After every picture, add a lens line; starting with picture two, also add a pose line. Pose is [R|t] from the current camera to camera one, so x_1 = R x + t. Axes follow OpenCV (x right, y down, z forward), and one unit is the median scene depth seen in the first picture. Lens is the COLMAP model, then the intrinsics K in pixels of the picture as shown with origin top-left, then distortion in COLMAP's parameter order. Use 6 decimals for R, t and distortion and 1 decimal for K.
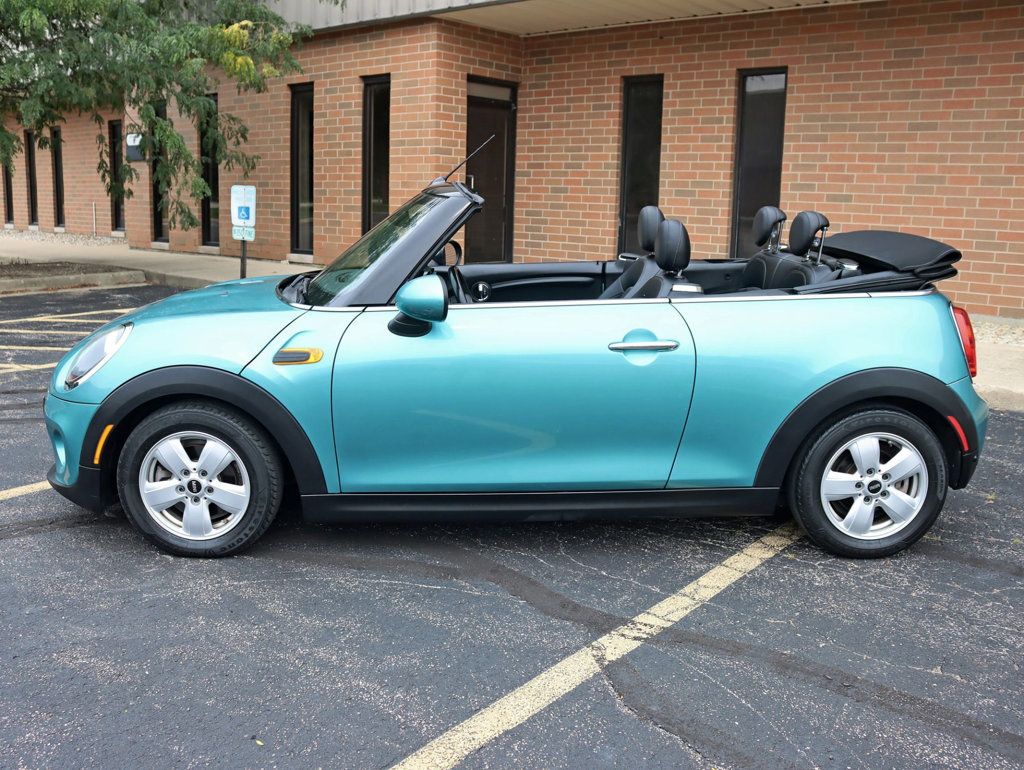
lens RADIAL K [[958.5, 0, 512.0], [0, 958.5, 385.0], [0, 0, 1]] dist [-0.156222, 0.142501]
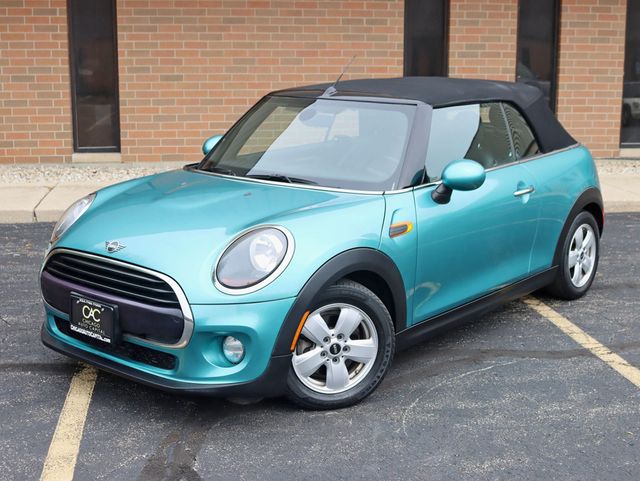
lens RADIAL K [[917.7, 0, 320.0], [0, 917.7, 240.5], [0, 0, 1]] dist [-0.048014, -0.062598]
pose [[0.652860, -0.156253, 0.741187, -0.496352], [0.159635, 0.984899, 0.067019, -0.046172], [-0.740466, 0.074565, 0.667945, 0.091170]]
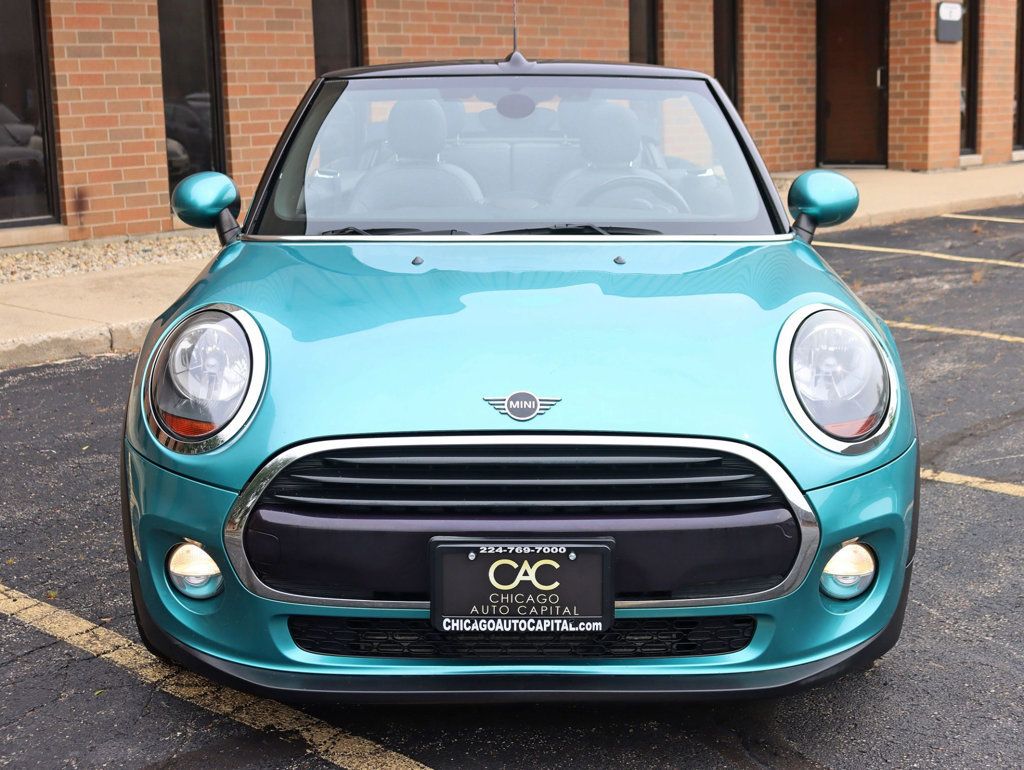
lens RADIAL K [[1476.4, 0, 512.0], [0, 1476.4, 385.0], [0, 0, 1]] dist [-0.190760, 0.466358]
pose [[0.017631, -0.212627, 0.976974, -0.522351], [0.222005, 0.953567, 0.203527, -0.098551], [-0.974886, 0.213305, 0.064017, 0.480031]]
